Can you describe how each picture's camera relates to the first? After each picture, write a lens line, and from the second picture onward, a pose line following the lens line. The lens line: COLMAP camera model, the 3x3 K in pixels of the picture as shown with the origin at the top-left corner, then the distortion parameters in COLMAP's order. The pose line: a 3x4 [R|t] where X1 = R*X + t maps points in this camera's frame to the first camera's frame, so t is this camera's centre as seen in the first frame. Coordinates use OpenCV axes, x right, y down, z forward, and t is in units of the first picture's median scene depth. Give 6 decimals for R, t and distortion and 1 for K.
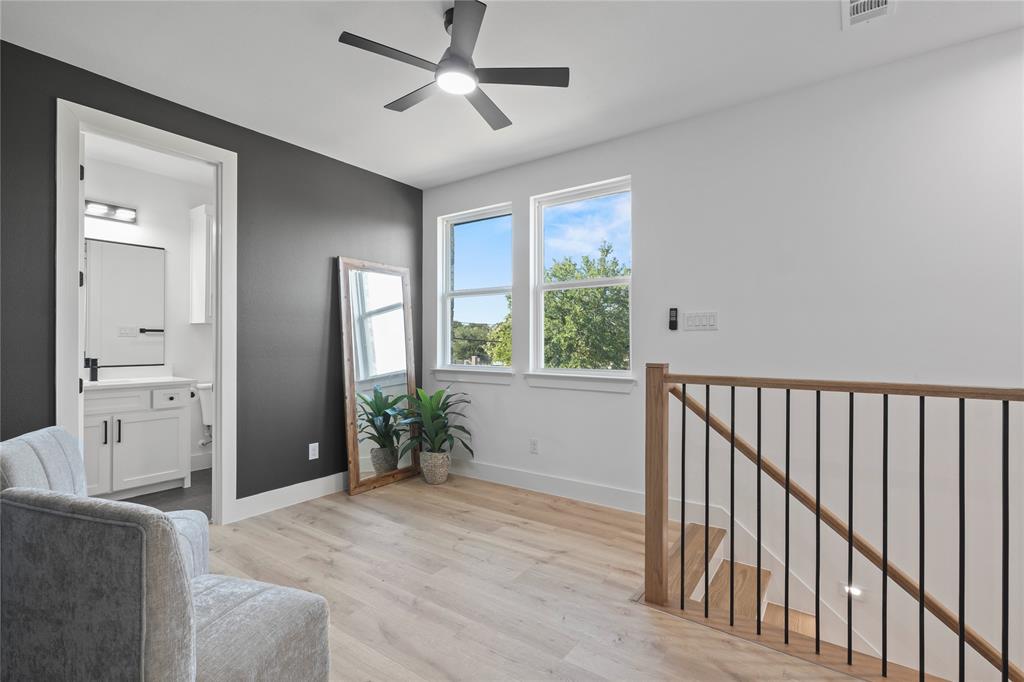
lens RADIAL K [[473.8, 0, 509.1], [0, 473.8, 337.1], [0, 0, 1]] dist [-0.003214, 0.001810]
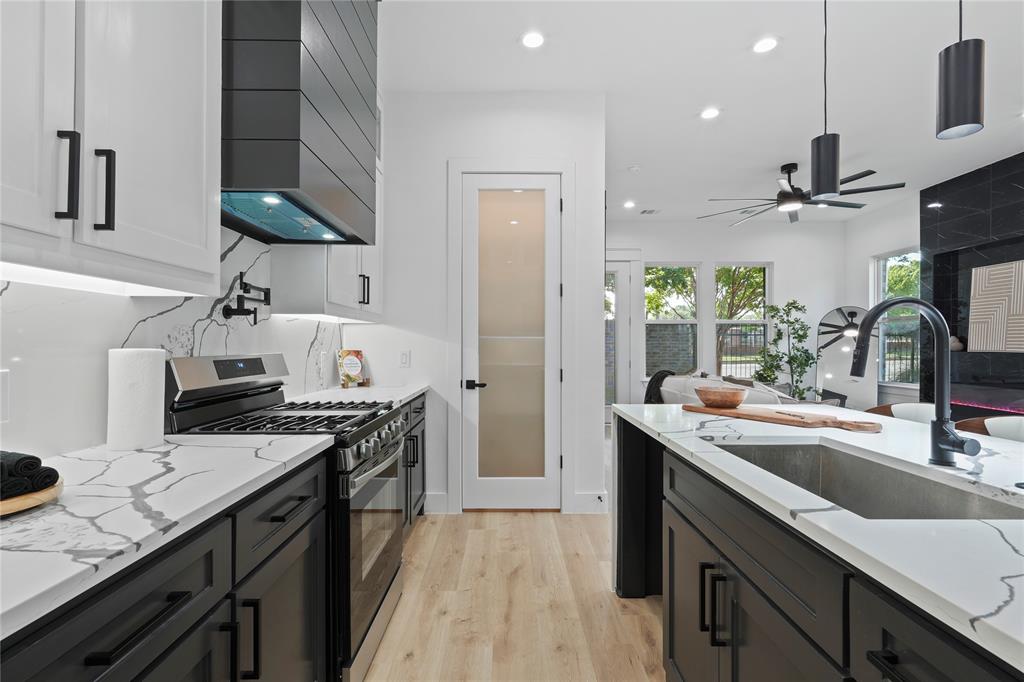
lens RADIAL K [[473.8, 0, 506.1], [0, 473.8, 344.4], [0, 0, 1]] dist [-0.003214, 0.001810]
pose [[0.584156, 0.000020, -0.811641, 1.014941], [0.004788, 0.999983, 0.003471, 0.002676], [0.811627, -0.005914, 0.584146, 0.071741]]
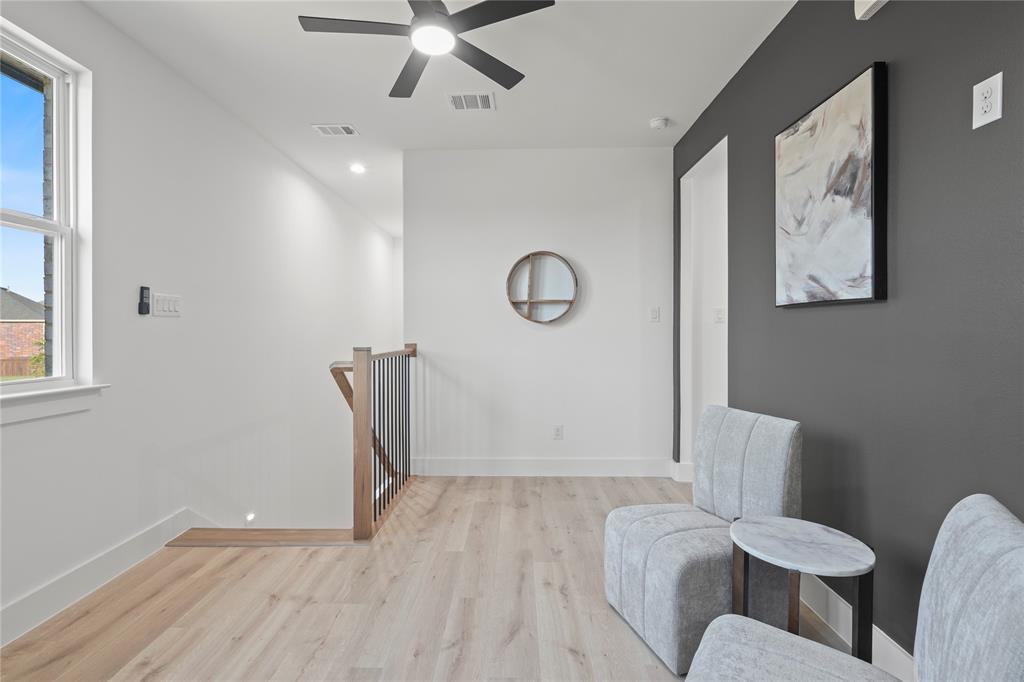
lens RADIAL K [[473.8, 0, 508.4], [0, 473.8, 336.9], [0, 0, 1]] dist [-0.003214, 0.001810]
pose [[-0.573758, -0.007306, 0.818992, -0.728523], [-0.006324, 0.999970, 0.004490, 0.016137], [-0.819000, -0.002603, -0.573787, 1.099383]]
